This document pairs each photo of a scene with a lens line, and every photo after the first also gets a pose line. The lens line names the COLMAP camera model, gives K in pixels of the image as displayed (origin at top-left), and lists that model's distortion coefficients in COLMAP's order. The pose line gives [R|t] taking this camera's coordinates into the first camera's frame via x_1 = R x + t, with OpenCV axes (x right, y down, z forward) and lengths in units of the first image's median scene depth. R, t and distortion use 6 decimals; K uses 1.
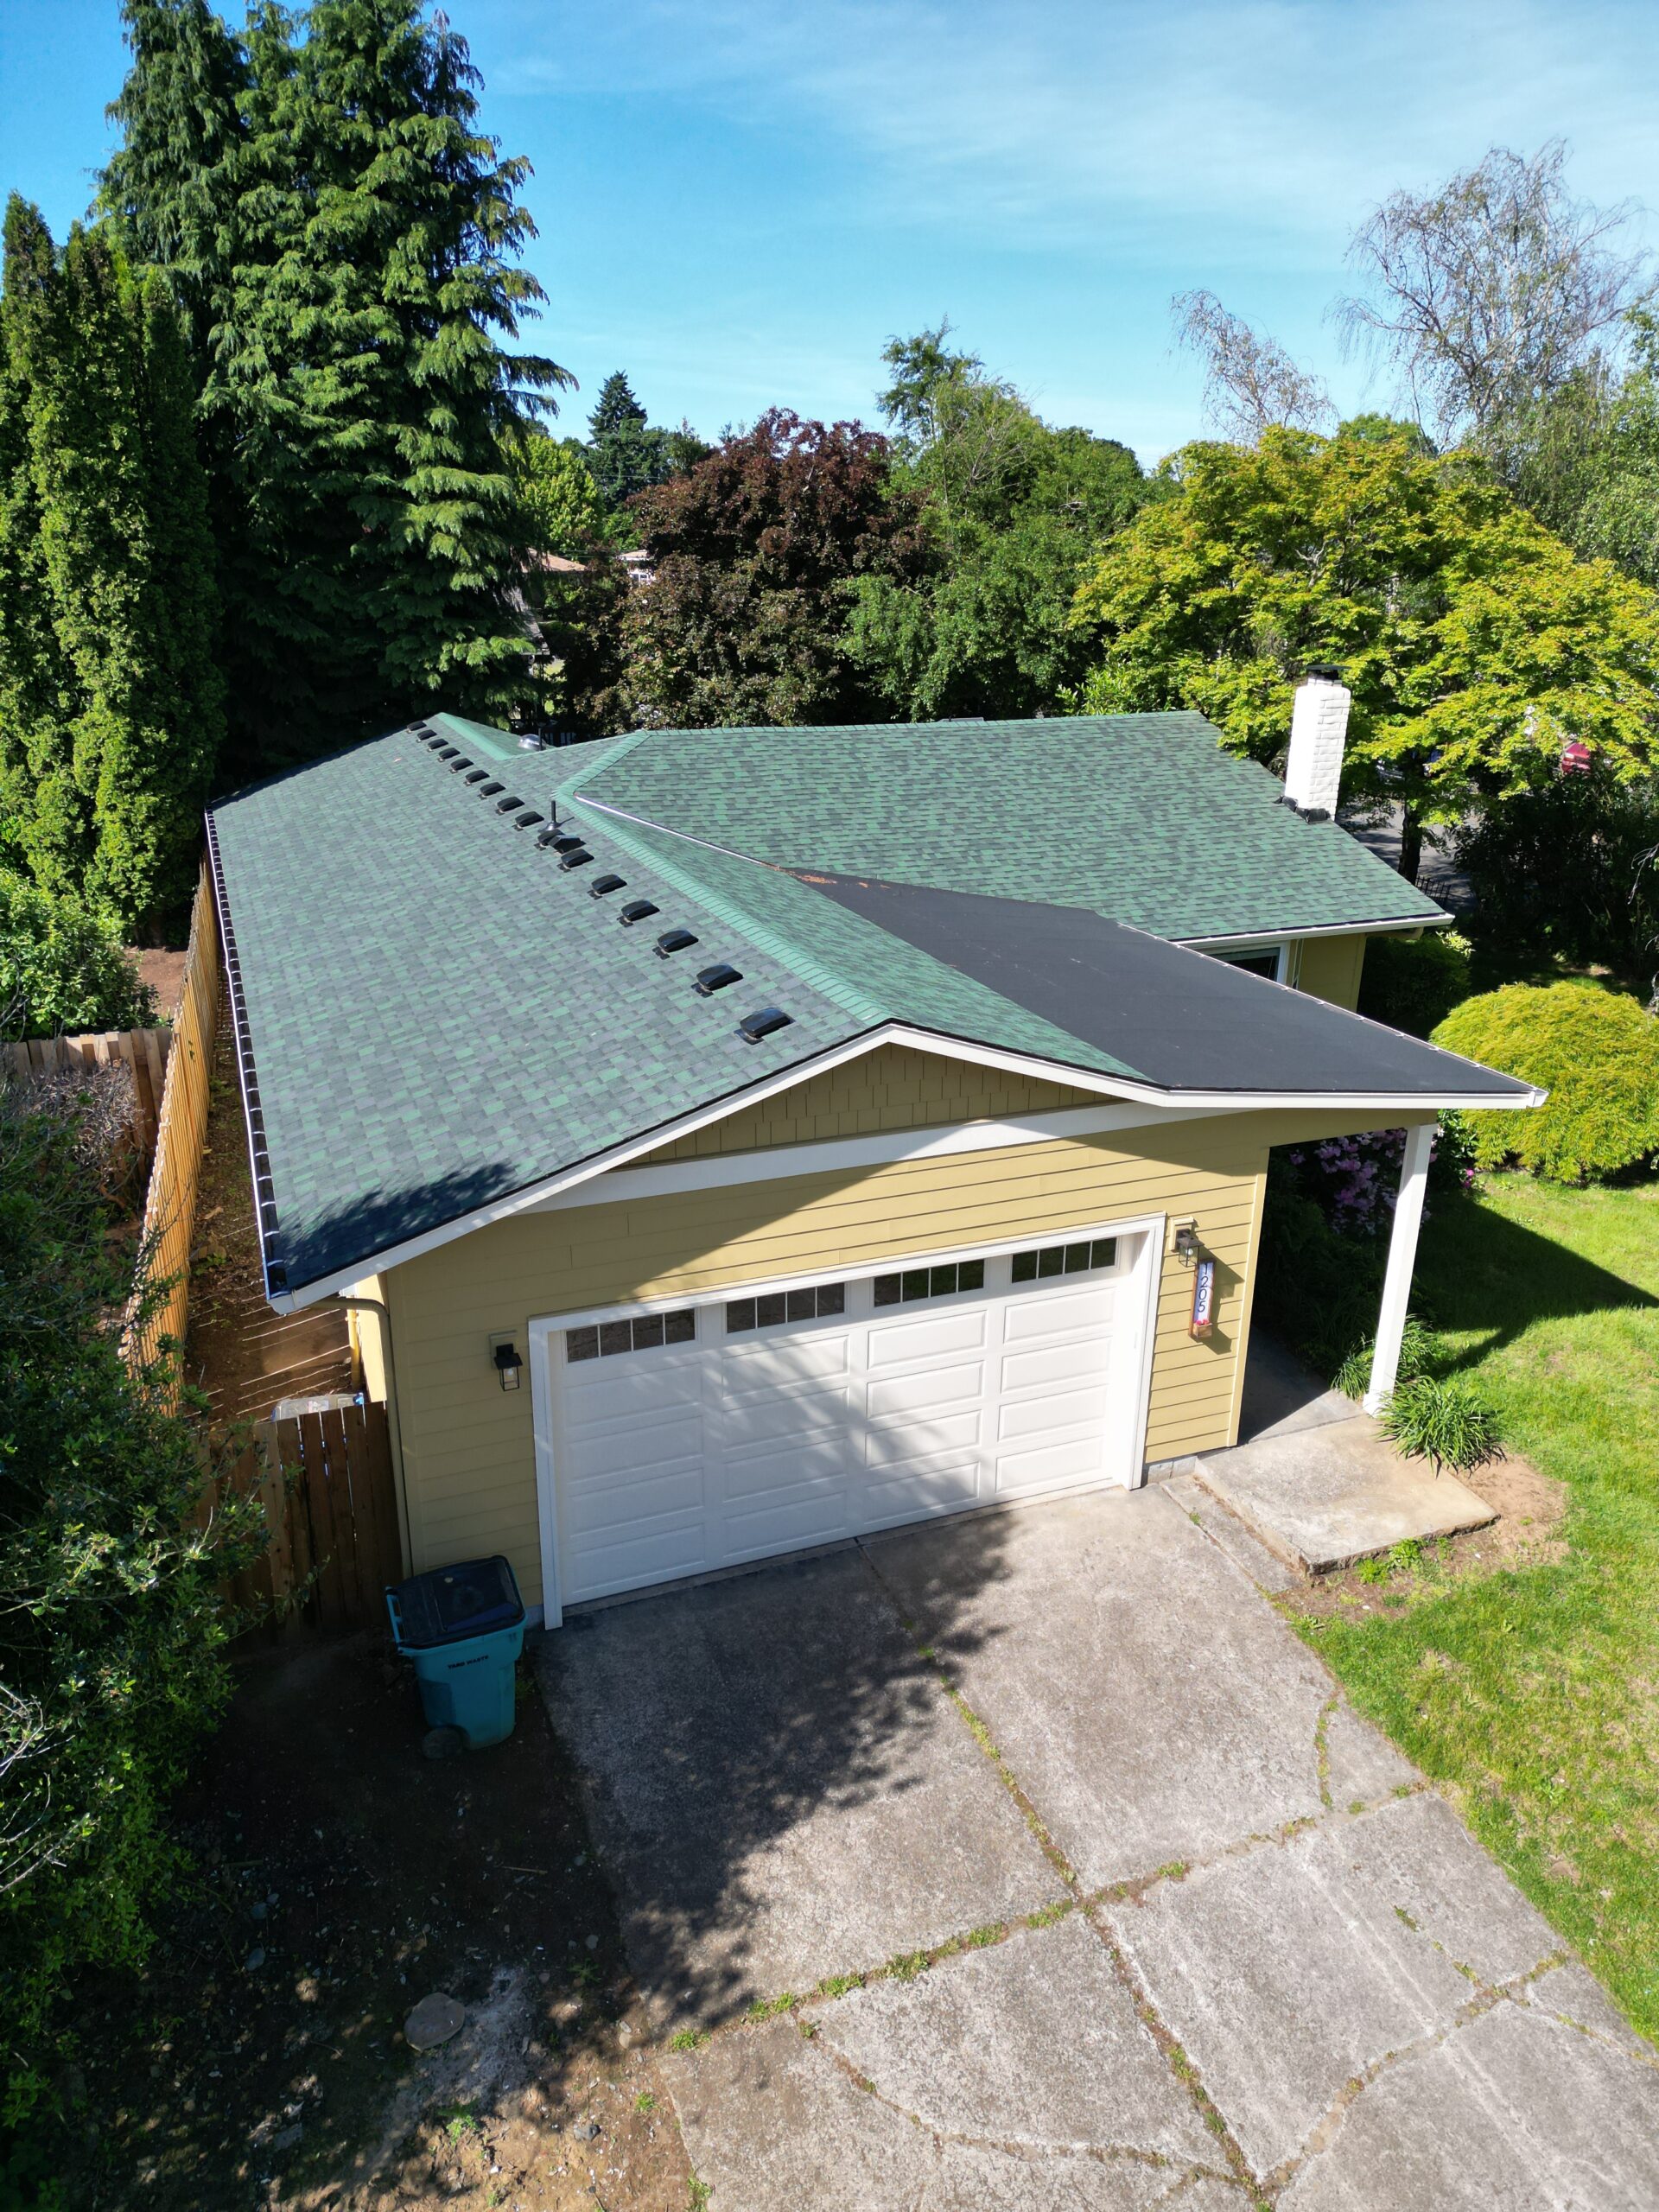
lens RADIAL K [[1594.3, 0, 829.5], [0, 1594.3, 1106.0], [0, 0, 1]] dist [0.048780, -0.005018]
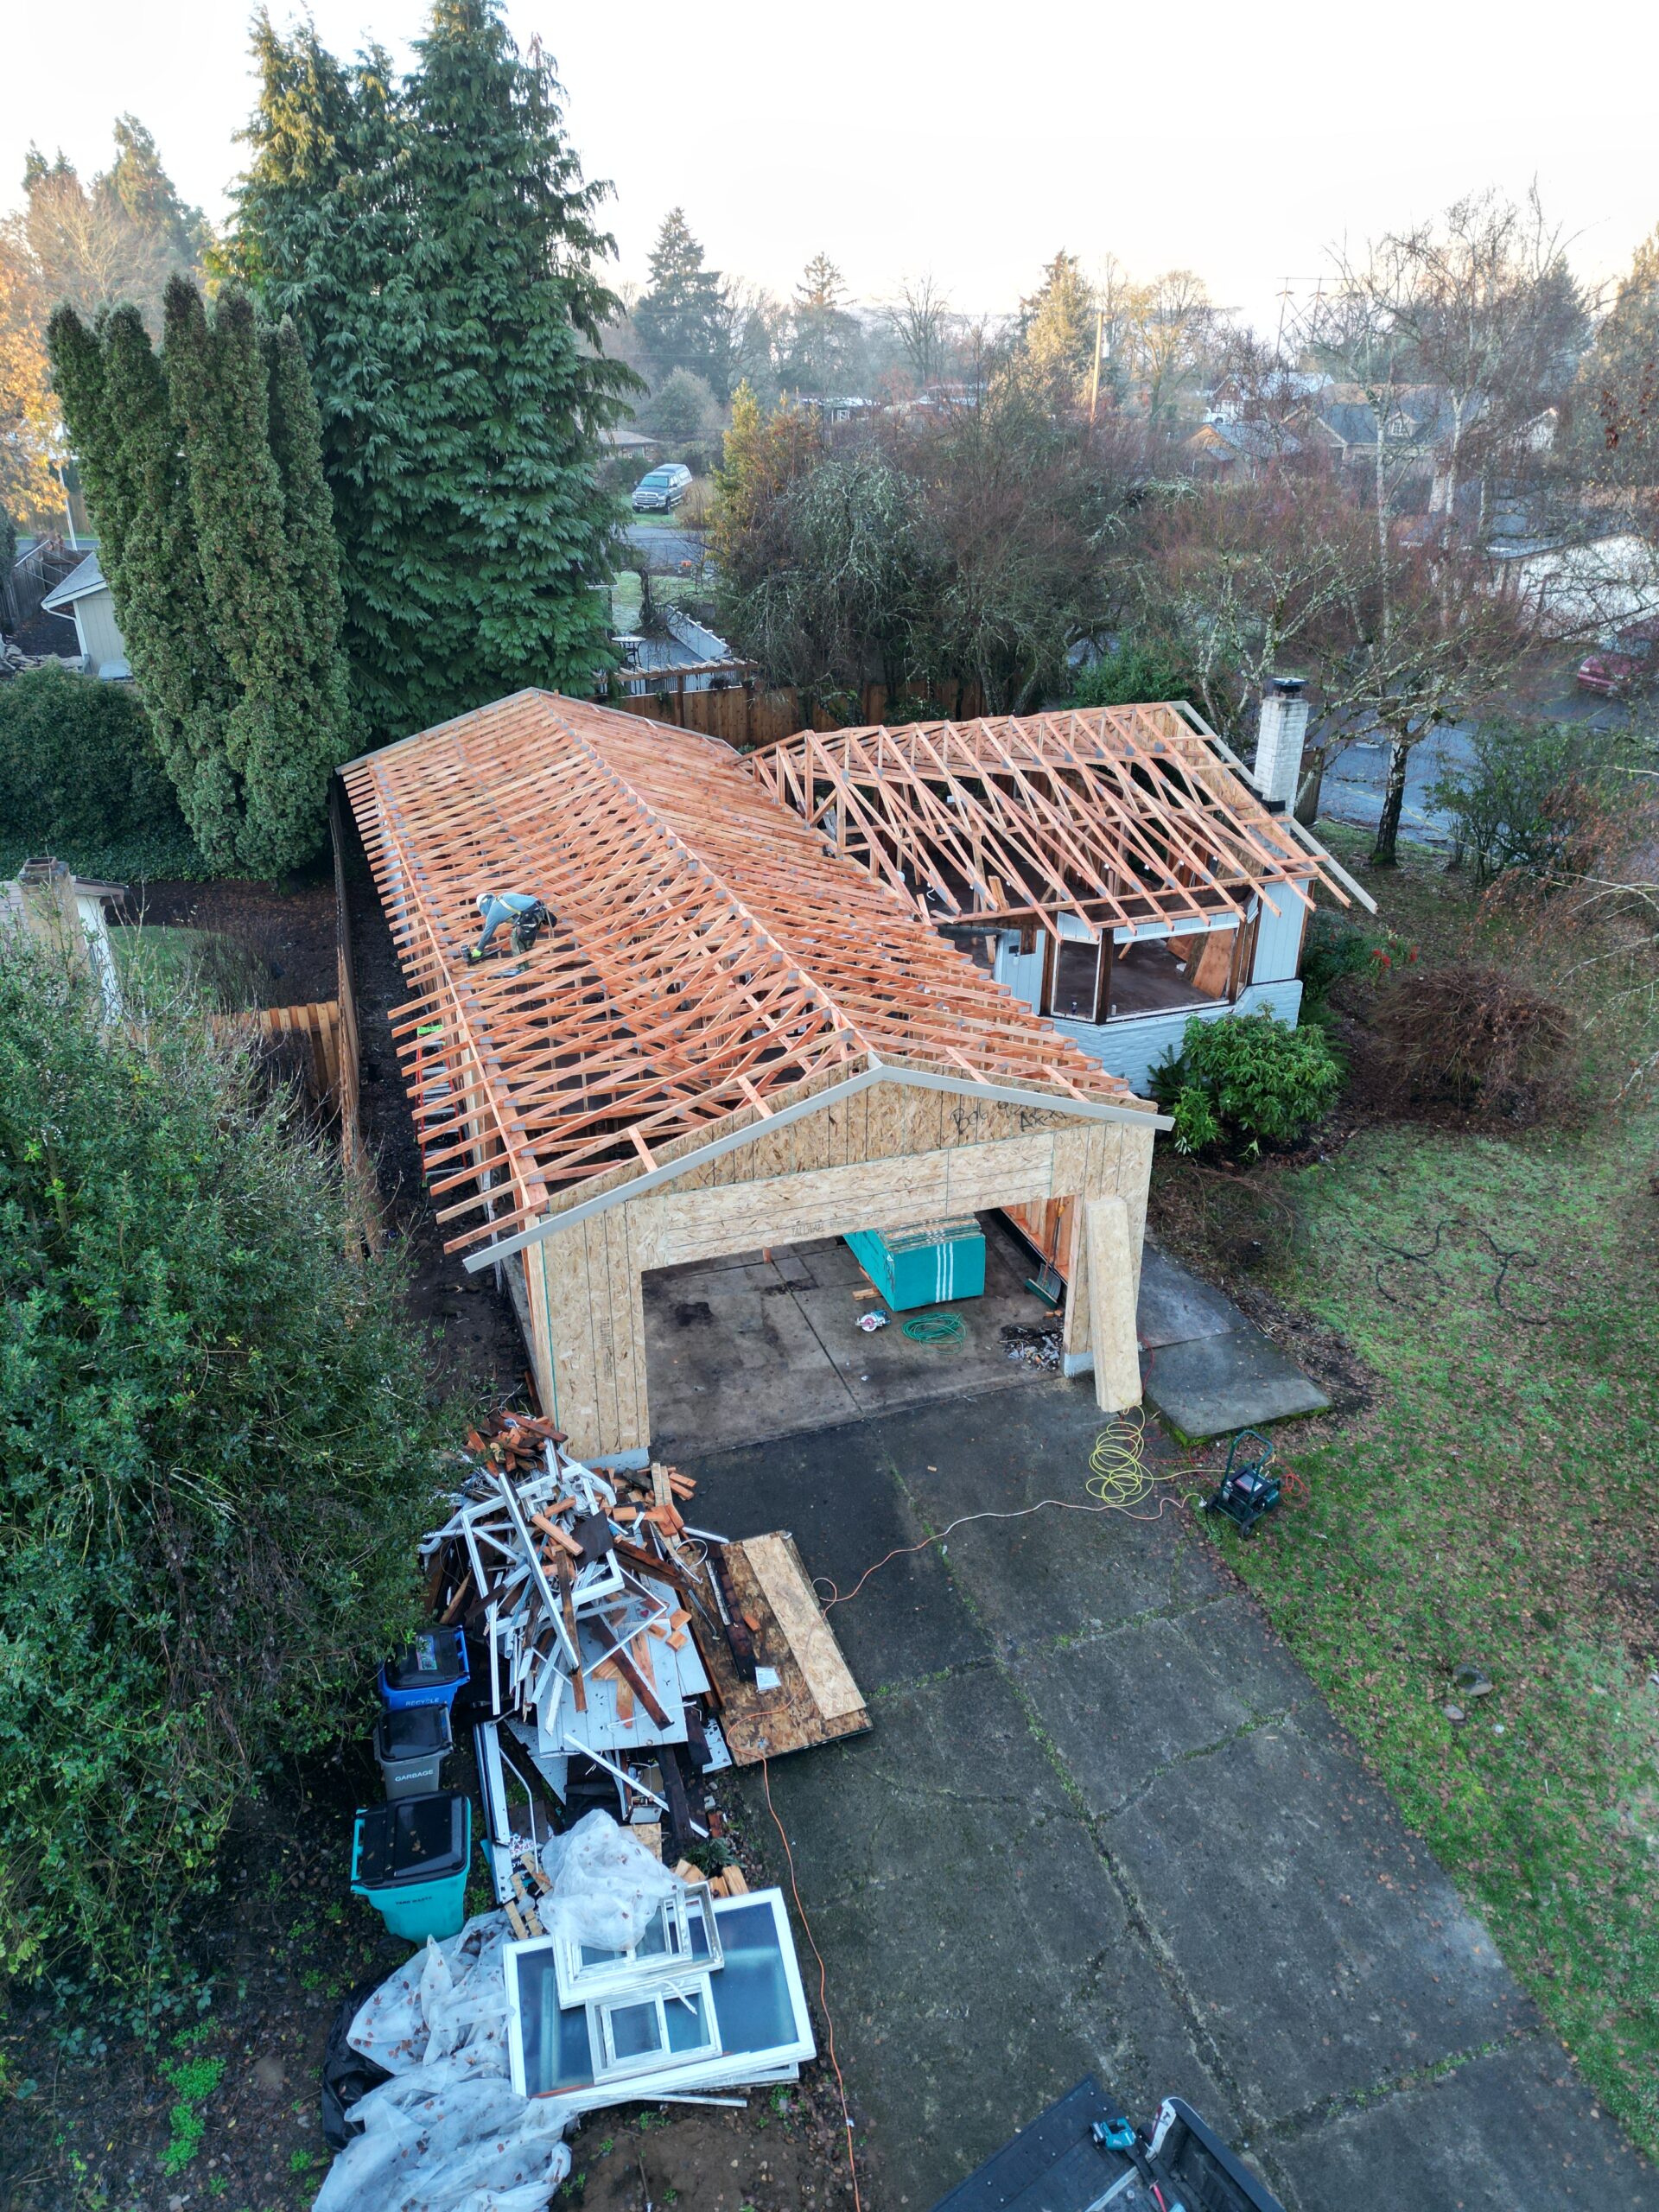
lens RADIAL K [[1594.3, 0, 829.5], [0, 1594.3, 1106.0], [0, 0, 1]] dist [0.048780, -0.005018]
pose [[0.999168, 0.008836, -0.039821, 0.030284], [-0.004968, 0.995347, 0.096225, -0.092496], [0.040486, -0.095947, 0.994563, -0.254460]]
